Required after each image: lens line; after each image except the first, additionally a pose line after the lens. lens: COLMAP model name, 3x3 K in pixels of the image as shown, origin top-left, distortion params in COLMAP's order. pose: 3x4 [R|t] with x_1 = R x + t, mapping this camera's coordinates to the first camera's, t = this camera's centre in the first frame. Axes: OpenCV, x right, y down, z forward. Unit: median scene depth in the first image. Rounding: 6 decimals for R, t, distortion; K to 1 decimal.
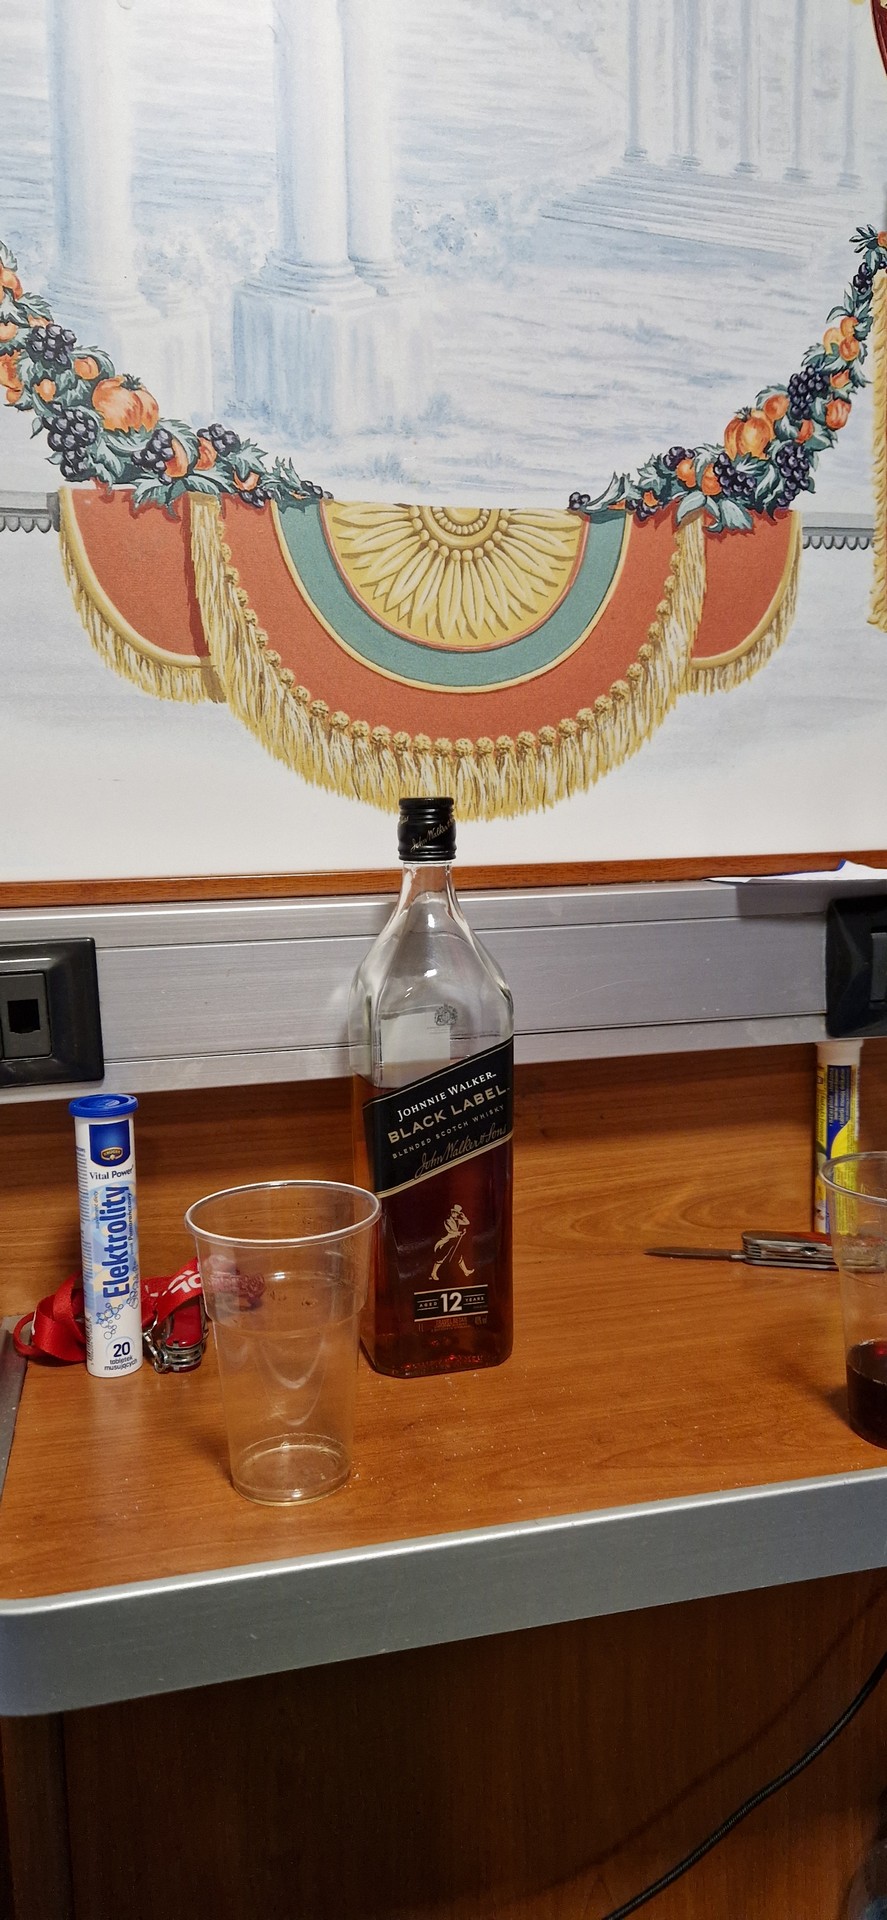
lens RADIAL K [[1217.9, 0, 456.2], [0, 1217.9, 972.9], [0, 0, 1]] dist [0.024536, -0.026663]
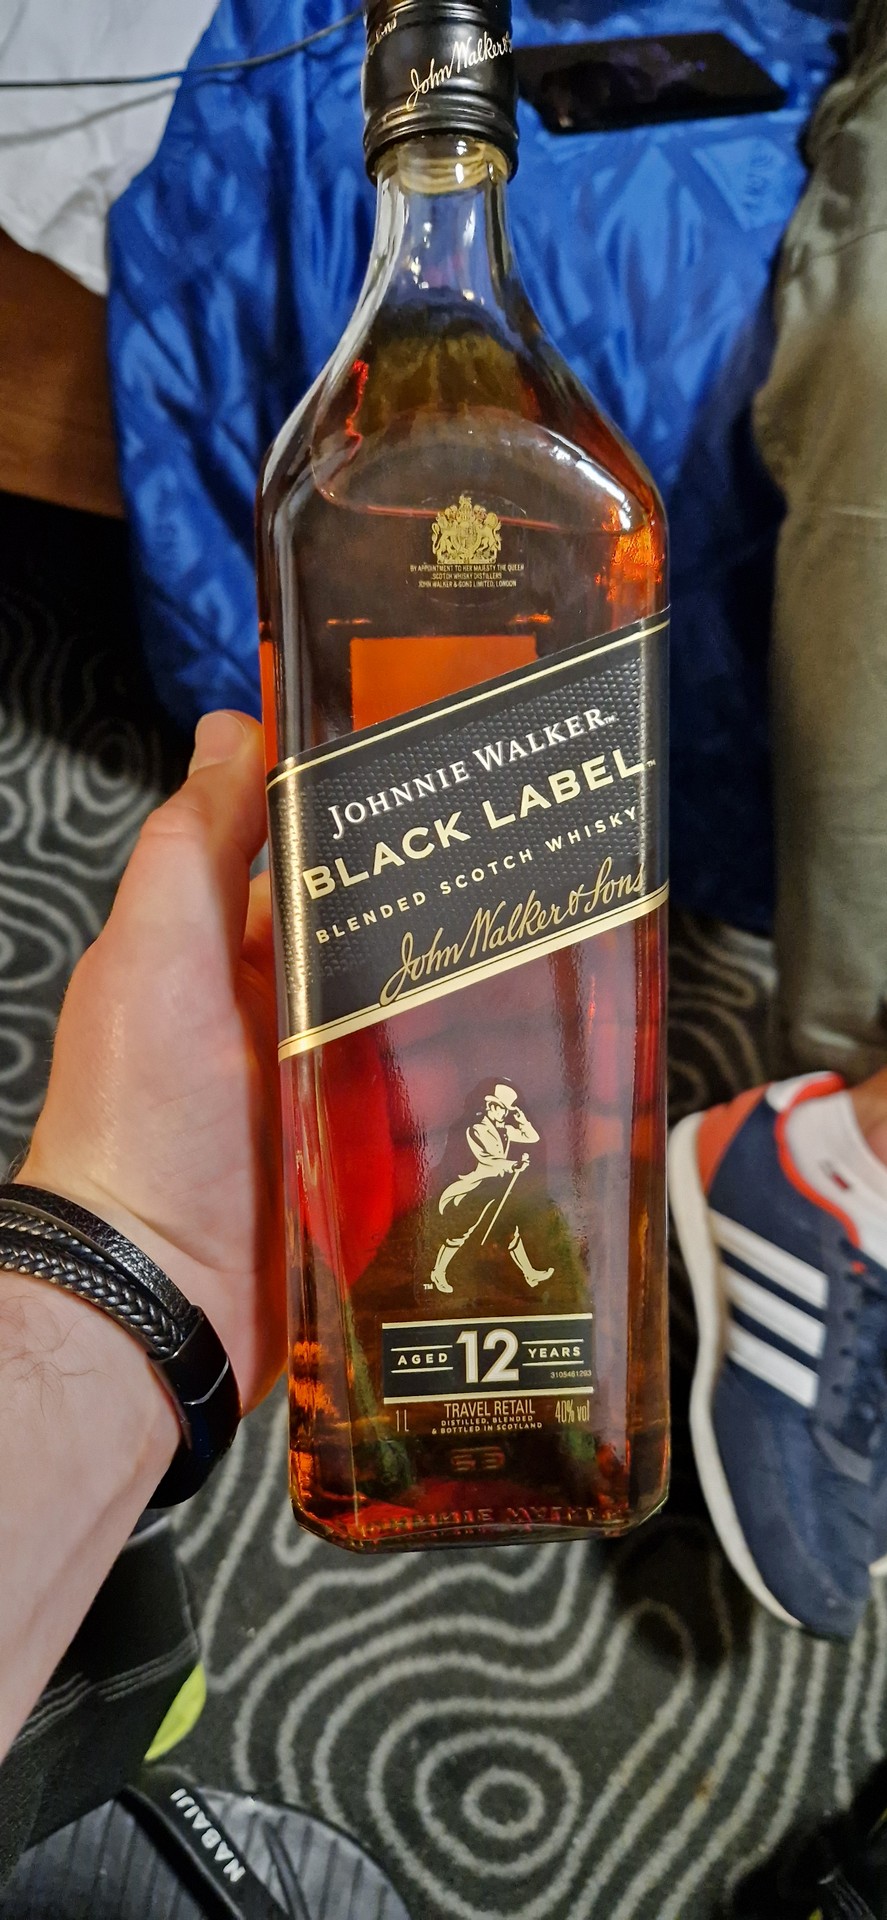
lens RADIAL K [[1217.9, 0, 434.9], [0, 1217.9, 963.6], [0, 0, 1]] dist [0.024536, -0.026663]
pose [[0.983897, 0.004586, -0.178680, 0.054109], [-0.007977, 0.999801, -0.018261, 0.193721], [0.178561, 0.019392, 0.983738, 0.772829]]
